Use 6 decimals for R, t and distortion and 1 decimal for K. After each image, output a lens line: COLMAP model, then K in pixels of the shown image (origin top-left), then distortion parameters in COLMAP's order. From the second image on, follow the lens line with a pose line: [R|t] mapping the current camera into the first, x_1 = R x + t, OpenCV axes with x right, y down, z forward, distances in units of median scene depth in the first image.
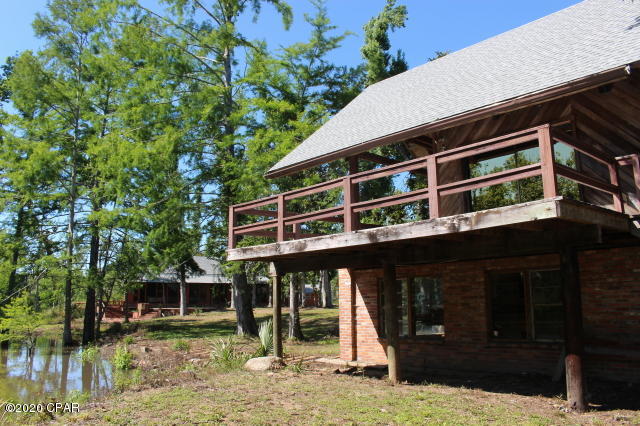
lens RADIAL K [[516.5, 0, 320.0], [0, 516.5, 213.0], [0, 0, 1]] dist [-0.135543, 0.093966]
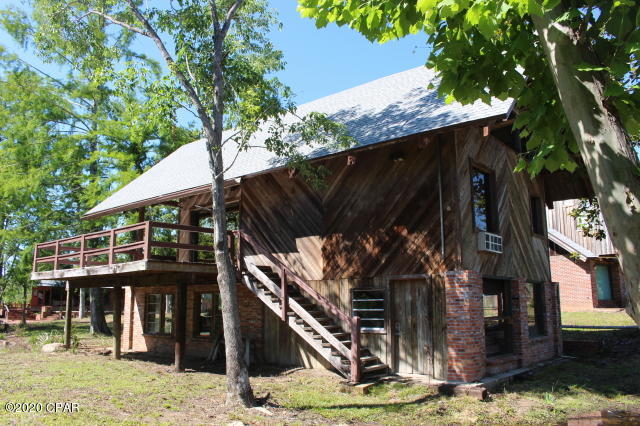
lens RADIAL K [[516.5, 0, 320.0], [0, 516.5, 213.0], [0, 0, 1]] dist [-0.135543, 0.093966]
pose [[0.992609, 0.032383, 0.116954, 0.424638], [-0.031036, 0.999430, -0.013314, -0.097726], [-0.117318, 0.009586, 0.993048, -0.496694]]
